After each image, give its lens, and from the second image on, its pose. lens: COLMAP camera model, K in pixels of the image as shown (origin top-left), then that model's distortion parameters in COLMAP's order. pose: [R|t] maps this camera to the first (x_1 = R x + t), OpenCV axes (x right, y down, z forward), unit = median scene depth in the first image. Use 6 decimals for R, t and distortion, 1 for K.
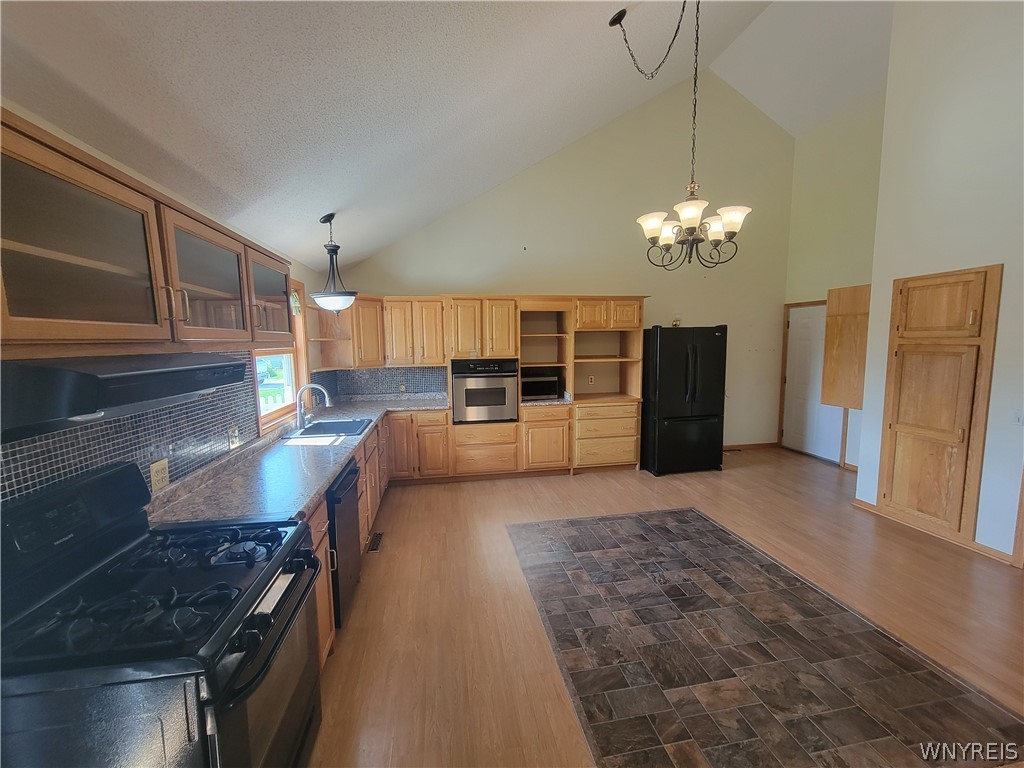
lens RADIAL K [[419.5, 0, 517.9], [0, 419.5, 385.0], [0, 0, 1]] dist [-0.004283, -0.000312]
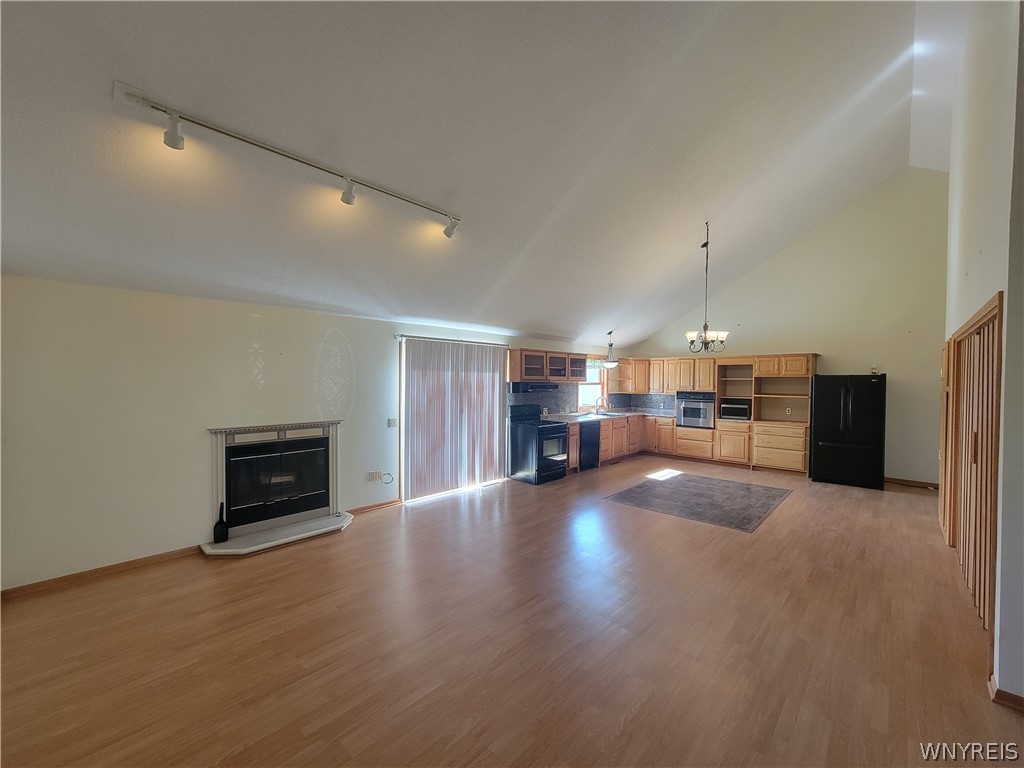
lens RADIAL K [[419.5, 0, 512.9], [0, 419.5, 384.2], [0, 0, 1]] dist [-0.004283, -0.000312]
pose [[0.595501, 0.027914, -0.802869, 0.897445], [-0.101731, 0.993971, -0.040897, 0.058970], [0.796887, 0.106031, 0.594750, -0.692349]]
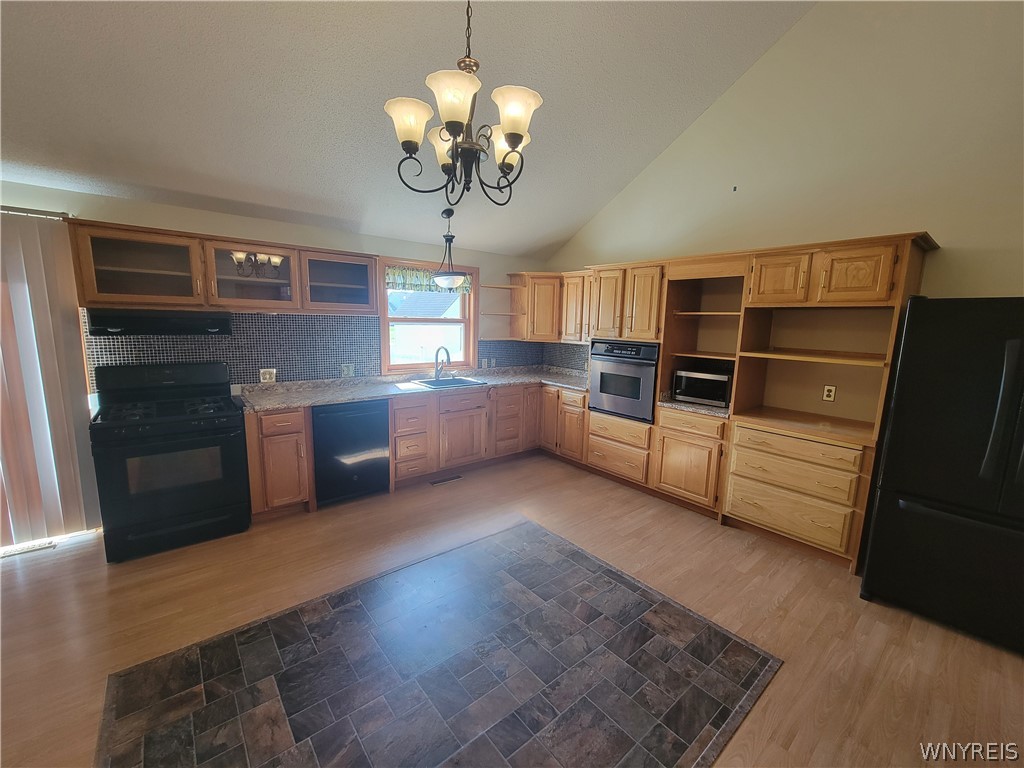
lens RADIAL K [[419.5, 0, 513.5], [0, 419.5, 384.6], [0, 0, 1]] dist [-0.004283, -0.000312]
pose [[0.489657, 0.157062, -0.857652, 0.548628], [-0.123278, 0.986232, 0.110226, -0.040577], [0.863156, 0.051756, 0.502278, 0.395202]]
